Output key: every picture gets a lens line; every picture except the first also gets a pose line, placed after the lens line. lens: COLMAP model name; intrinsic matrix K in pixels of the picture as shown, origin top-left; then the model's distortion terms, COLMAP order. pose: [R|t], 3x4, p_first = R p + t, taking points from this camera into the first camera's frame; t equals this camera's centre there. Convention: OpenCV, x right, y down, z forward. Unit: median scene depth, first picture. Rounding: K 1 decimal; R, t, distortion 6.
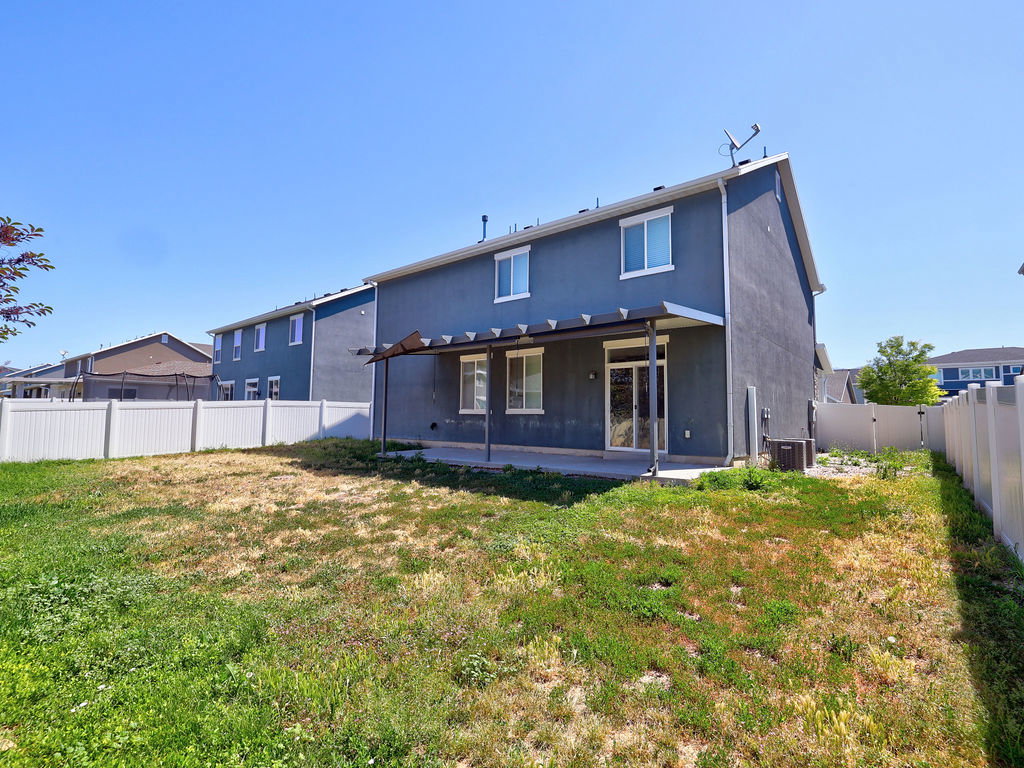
lens RADIAL K [[470.4, 0, 518.3], [0, 470.4, 367.0], [0, 0, 1]] dist [0.003354, -0.000868]
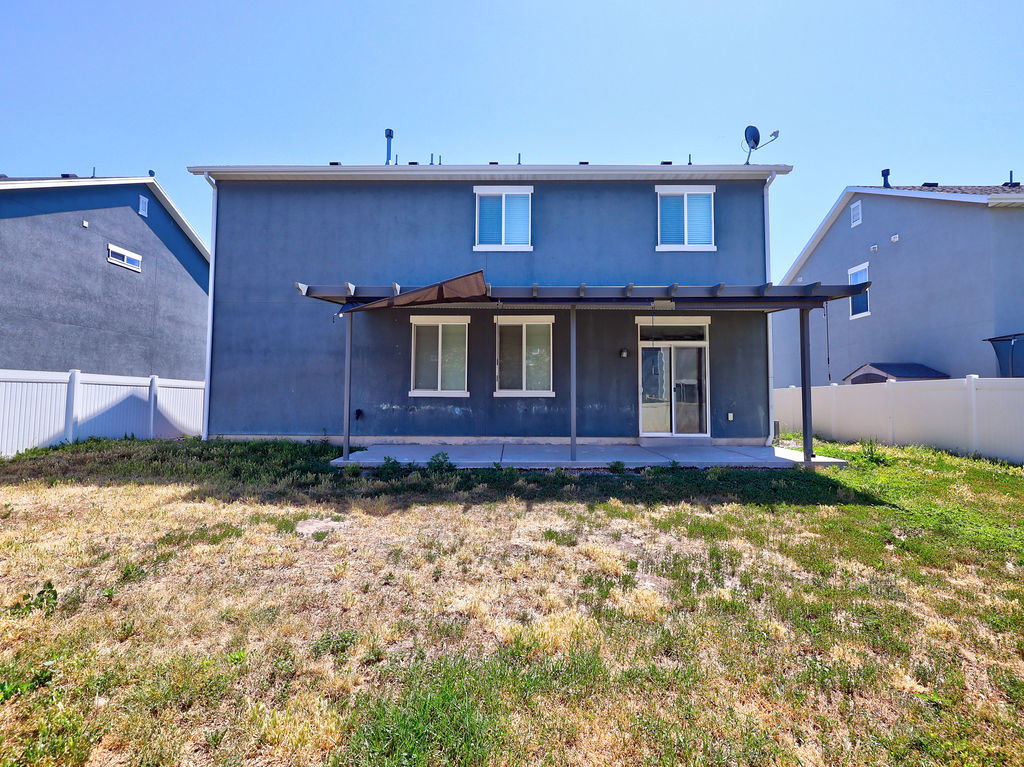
lens RADIAL K [[470.4, 0, 518.3], [0, 470.4, 366.5], [0, 0, 1]] dist [0.003354, -0.000868]
pose [[0.793507, 0.039675, 0.607267, -0.464348], [-0.061739, 0.997972, 0.015472, 0.035568], [-0.605422, -0.049769, 0.794347, 0.361502]]
